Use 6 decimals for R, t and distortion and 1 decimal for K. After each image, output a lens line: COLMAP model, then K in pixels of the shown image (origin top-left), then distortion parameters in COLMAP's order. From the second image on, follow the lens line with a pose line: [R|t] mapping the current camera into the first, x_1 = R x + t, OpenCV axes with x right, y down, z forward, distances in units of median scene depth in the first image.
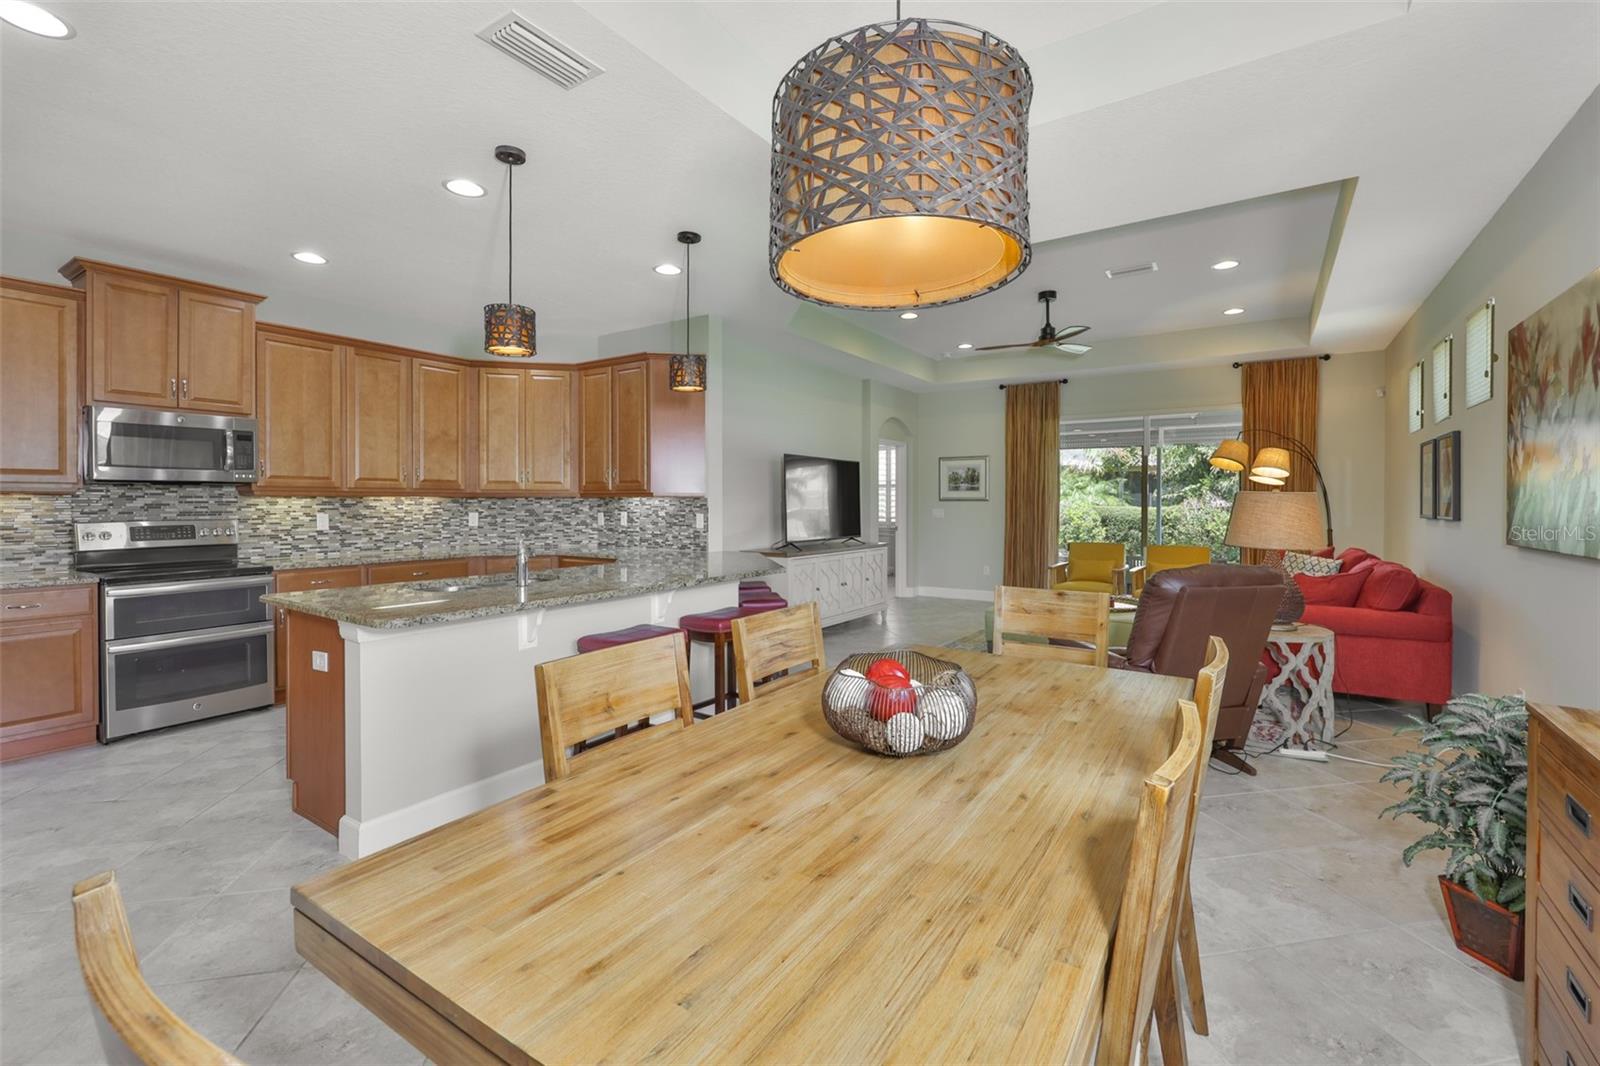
lens RADIAL K [[680.2, 0, 802.9], [0, 680.2, 509.0], [0, 0, 1]] dist [-0.004787, 0.001593]
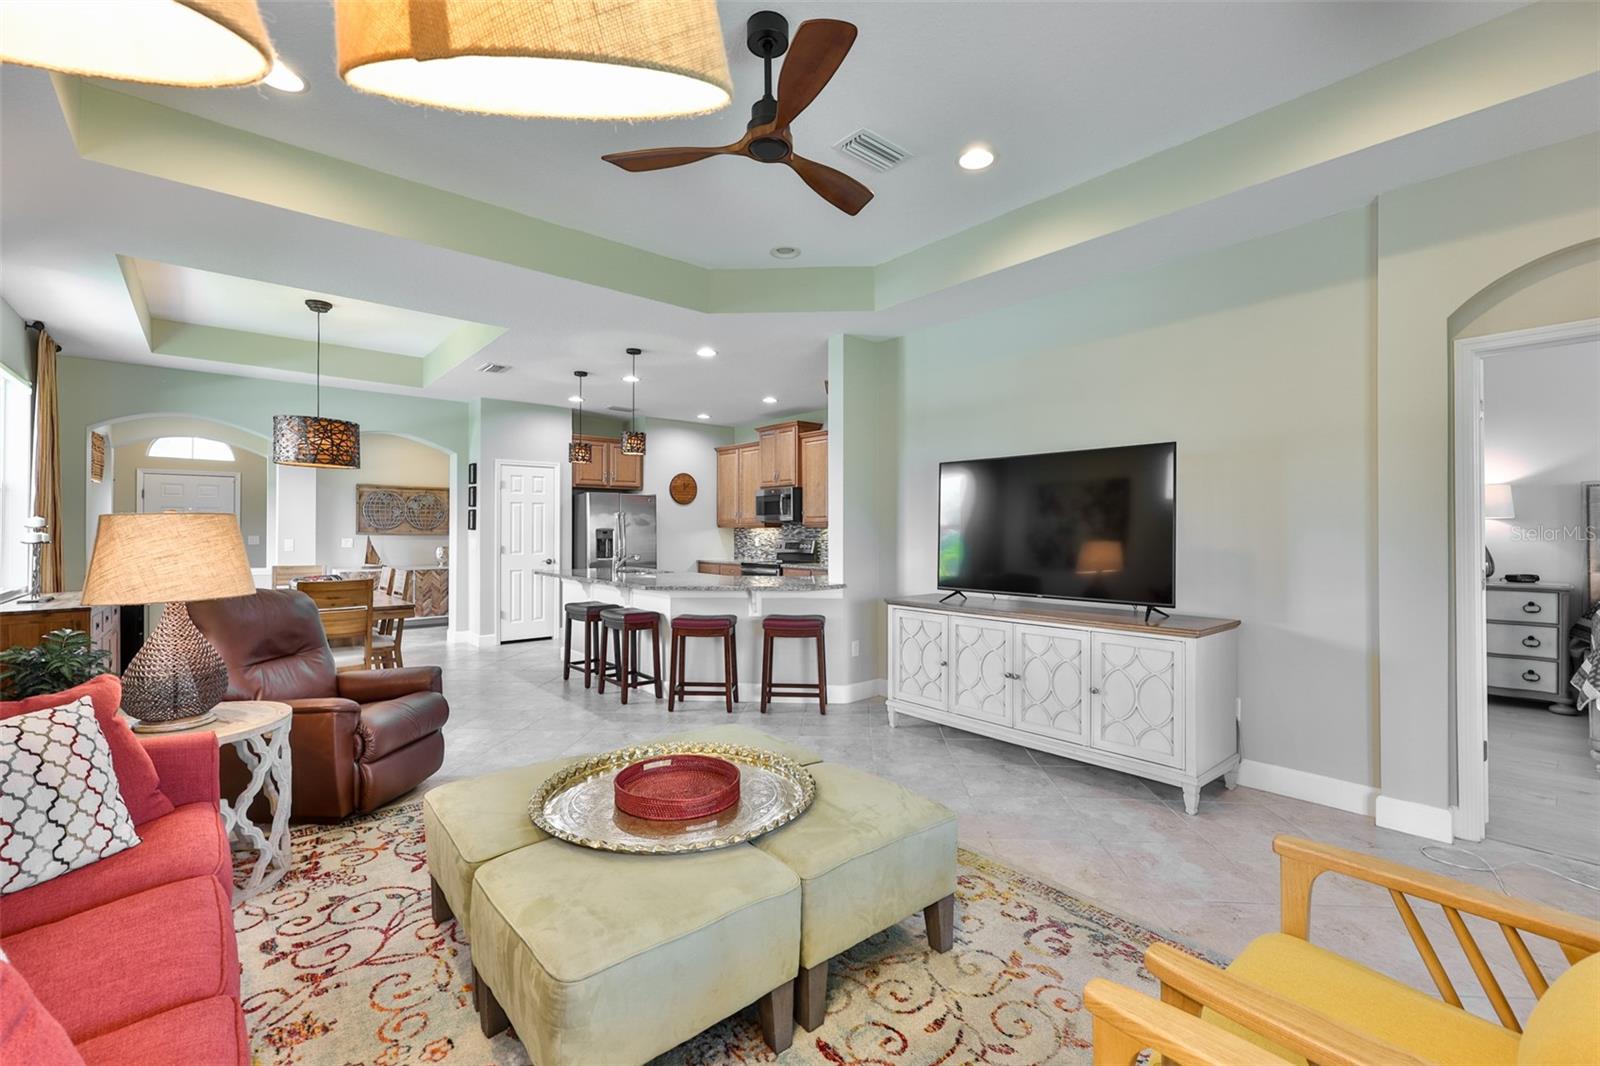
lens RADIAL K [[680.2, 0, 810.0], [0, 680.2, 528.7], [0, 0, 1]] dist [-0.004787, 0.001593]
pose [[-0.256023, -0.004266, -0.966661, 0.807888], [-0.010570, 0.999943, -0.001613, -0.011246], [0.966613, 0.009804, -0.256053, 1.214554]]
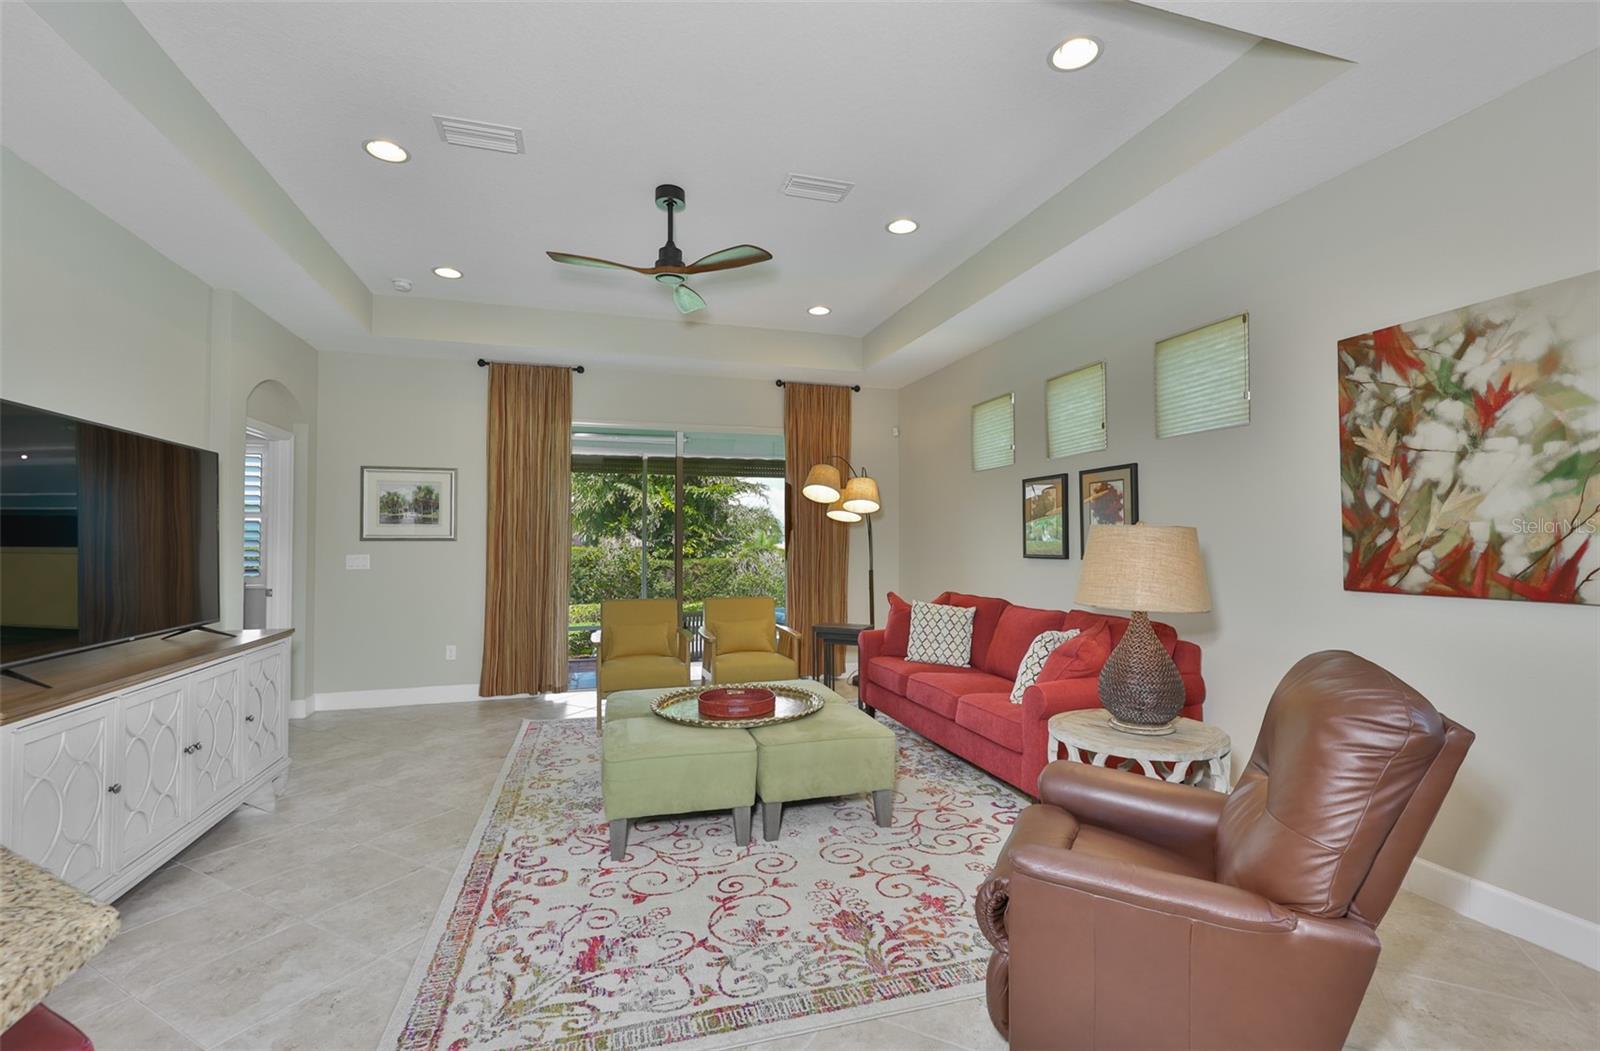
lens RADIAL K [[688.3, 0, 797.4], [0, 688.3, 526.6], [0, 0, 1]] dist [0.001846, -0.000494]
pose [[0.627479, 0.012305, 0.778536, -0.039507], [0.012705, 0.999580, -0.026039, -0.006607], [-0.778529, 0.026230, 0.627060, 0.577611]]
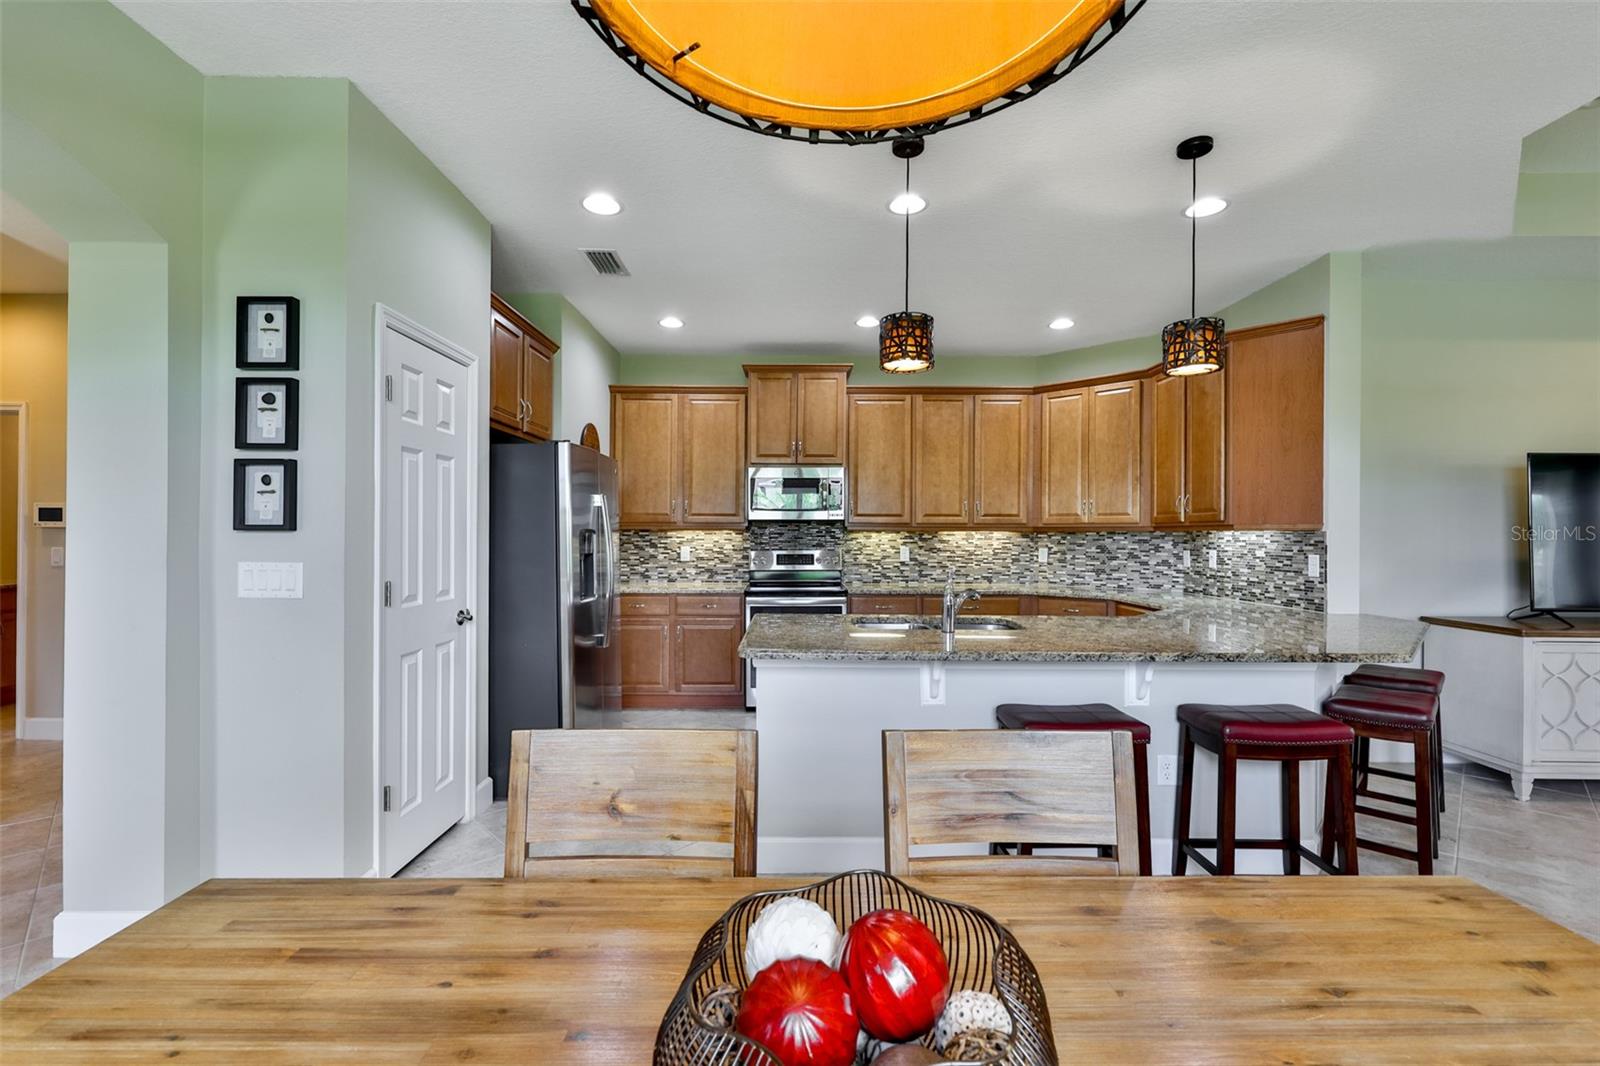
lens RADIAL K [[680.2, 0, 794.7], [0, 680.2, 537.2], [0, 0, 1]] dist [-0.004787, 0.001593]
pose [[0.552066, 0.002527, -0.833797, 0.122545], [-0.011520, 0.999923, -0.004597, -0.001471], [0.833721, 0.012143, 0.552053, 0.206298]]
